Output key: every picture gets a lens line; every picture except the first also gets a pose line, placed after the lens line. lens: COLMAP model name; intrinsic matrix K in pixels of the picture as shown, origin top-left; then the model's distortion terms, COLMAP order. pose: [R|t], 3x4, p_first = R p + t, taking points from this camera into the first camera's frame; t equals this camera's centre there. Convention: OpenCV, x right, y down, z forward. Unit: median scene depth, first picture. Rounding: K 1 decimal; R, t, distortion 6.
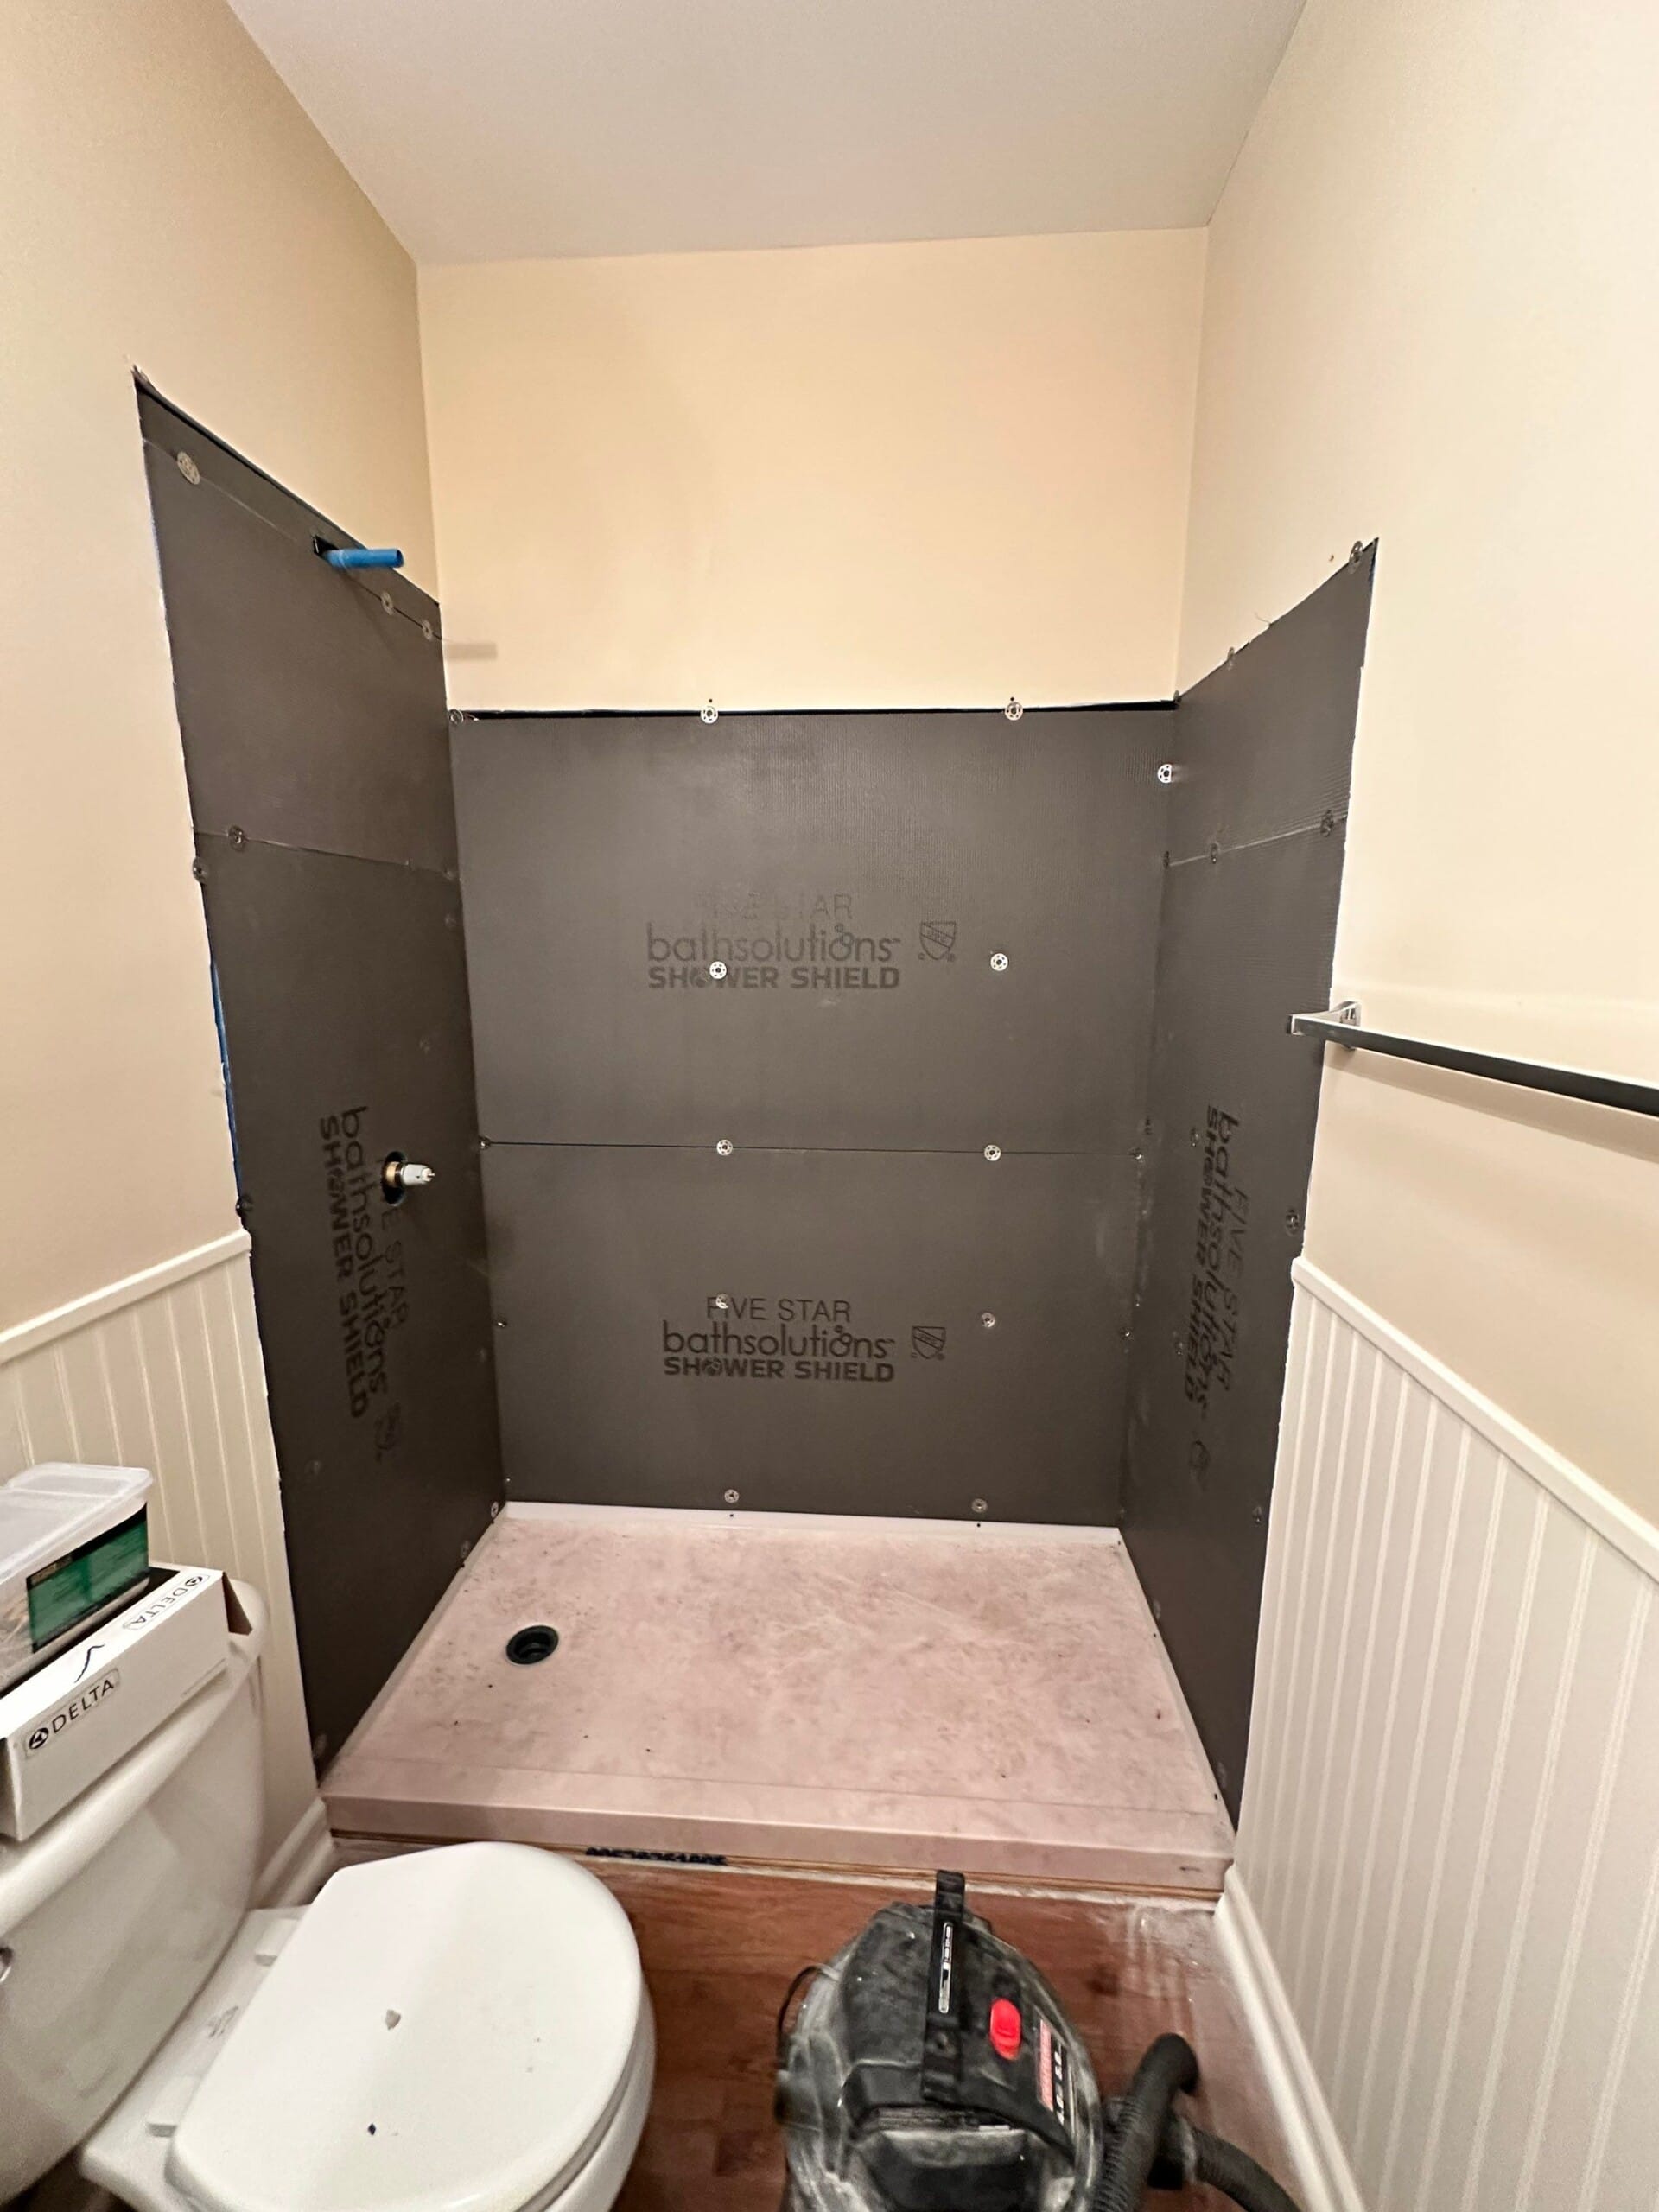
lens RADIAL K [[889.5, 0, 829.8], [0, 889.5, 1108.6], [0, 0, 1]] dist [-0.013279, -0.000208]
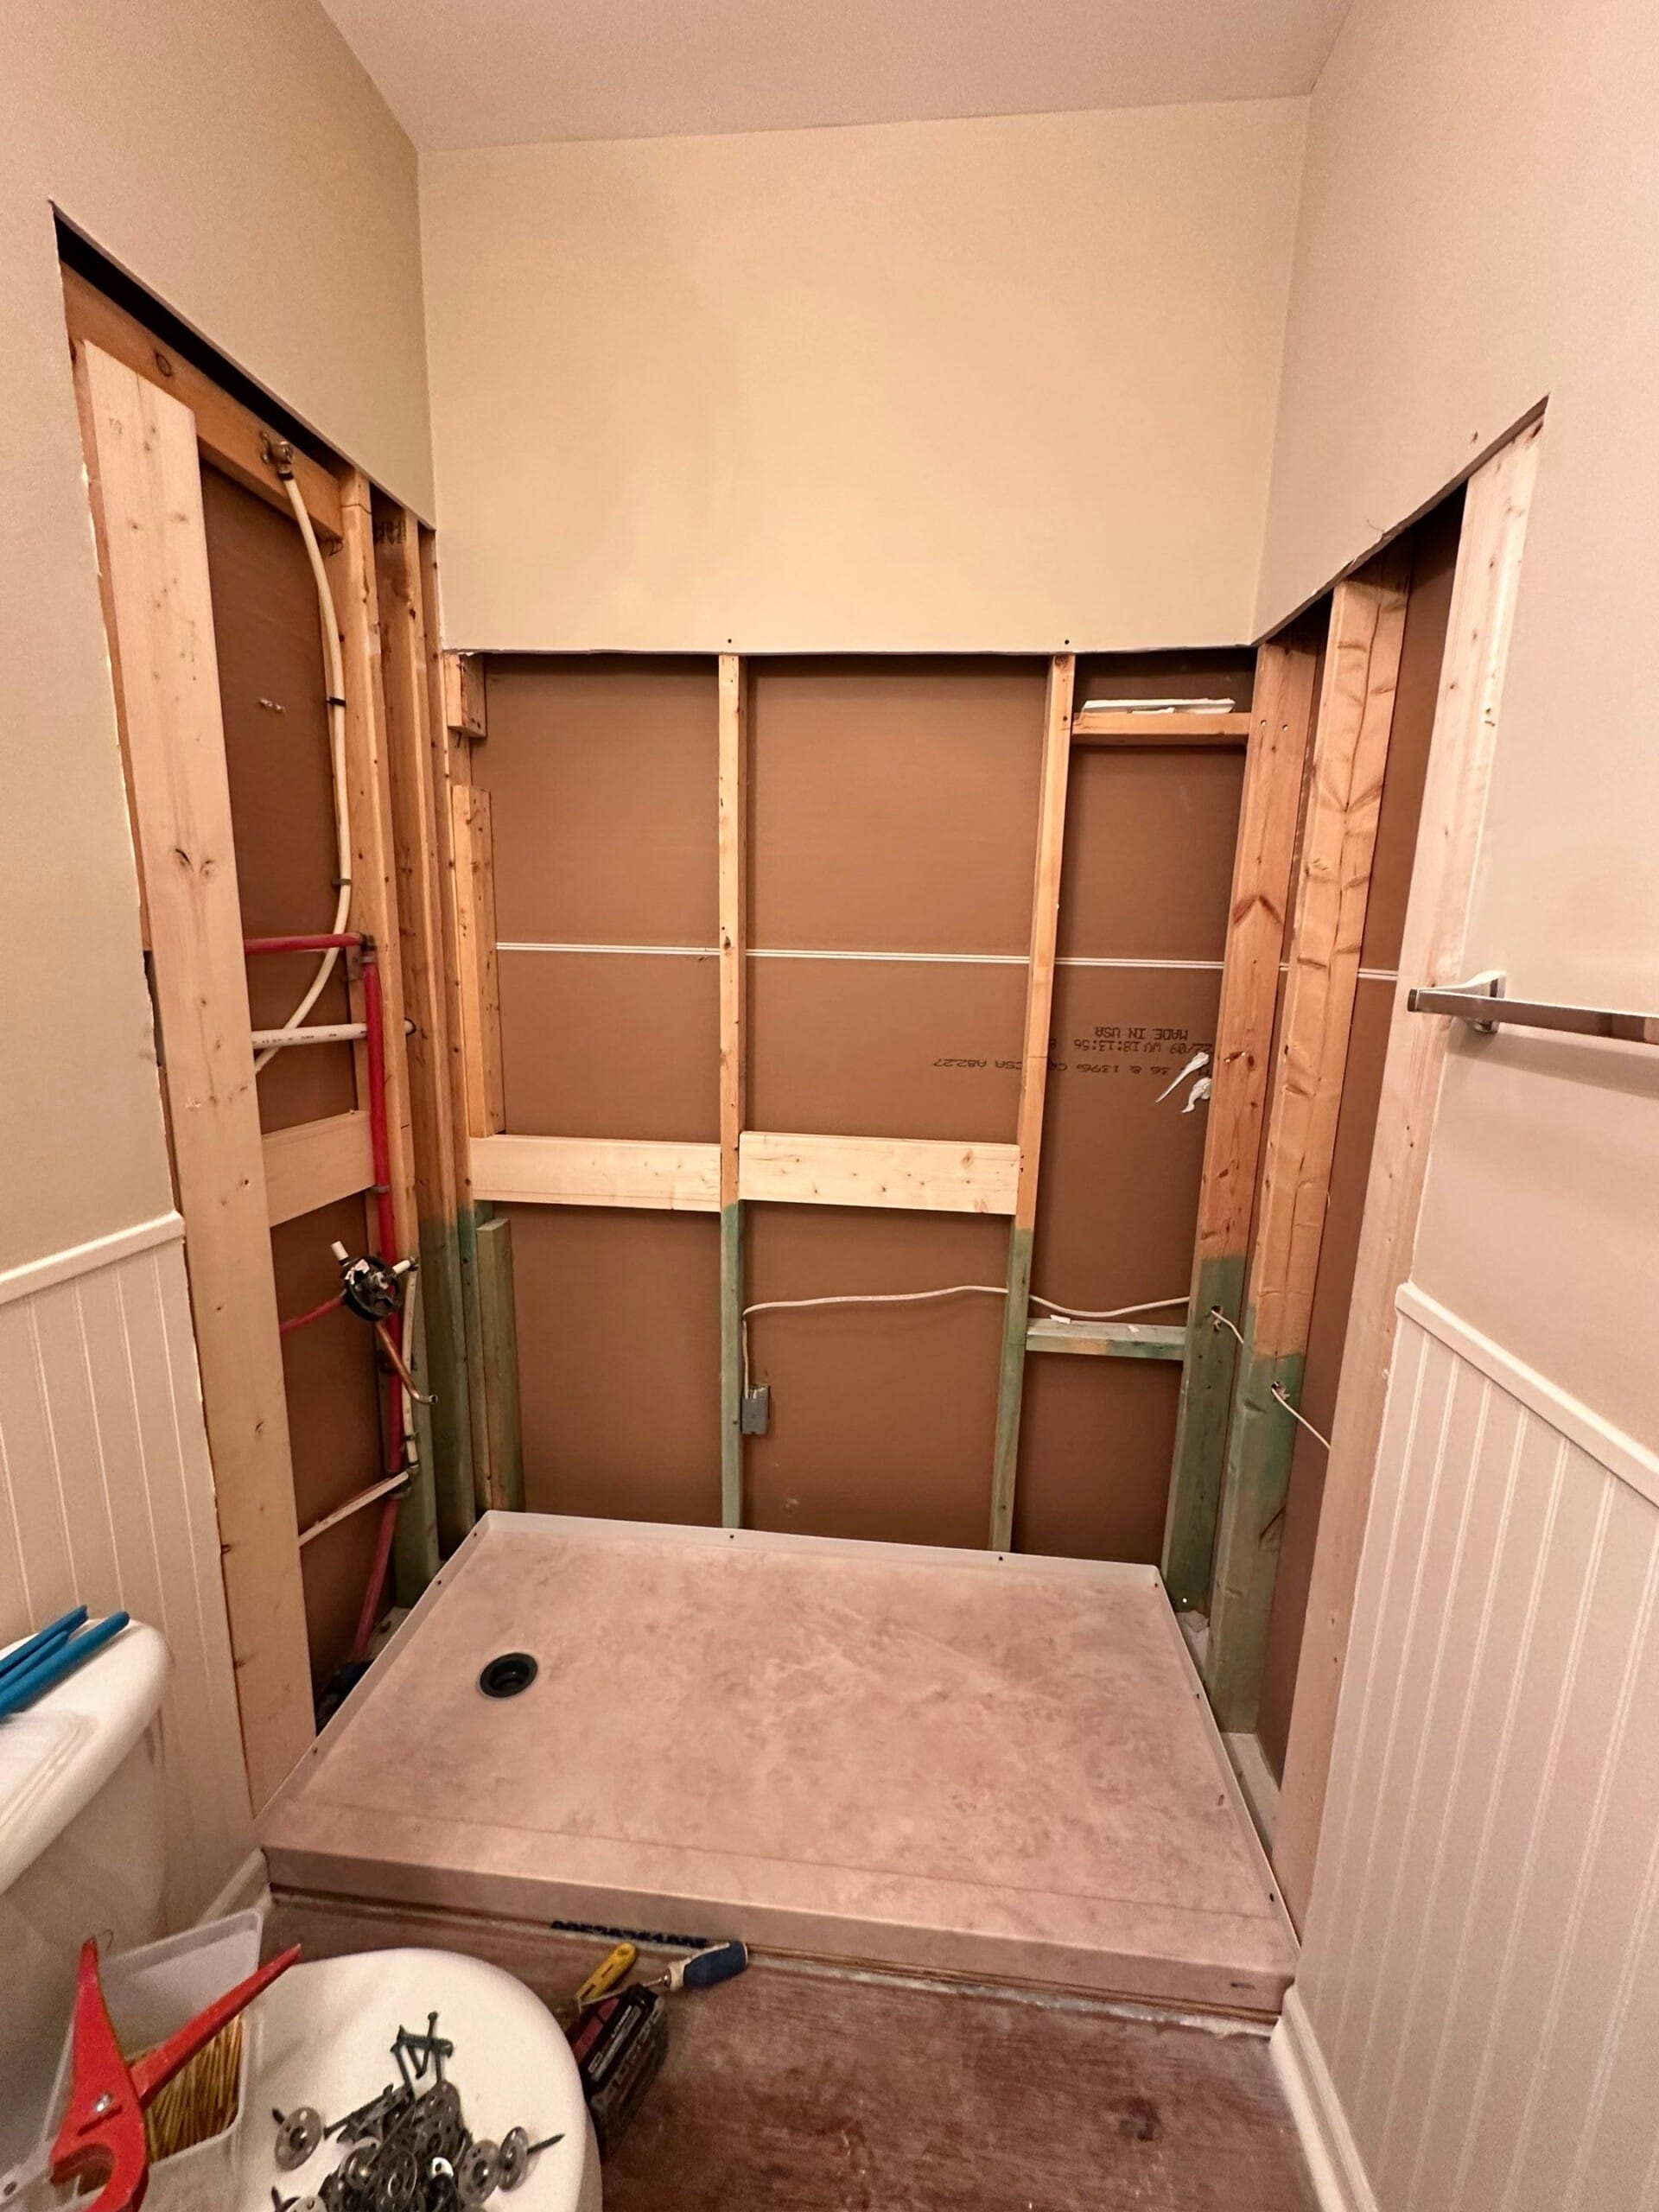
lens RADIAL K [[889.5, 0, 829.8], [0, 889.5, 1105.1], [0, 0, 1]] dist [-0.013279, -0.000208]
pose [[0.999313, 0.027409, -0.024943, 0.002599], [-0.027409, 0.999624, 0.000360, 0.010057], [0.024944, 0.000324, 0.999689, 0.112788]]
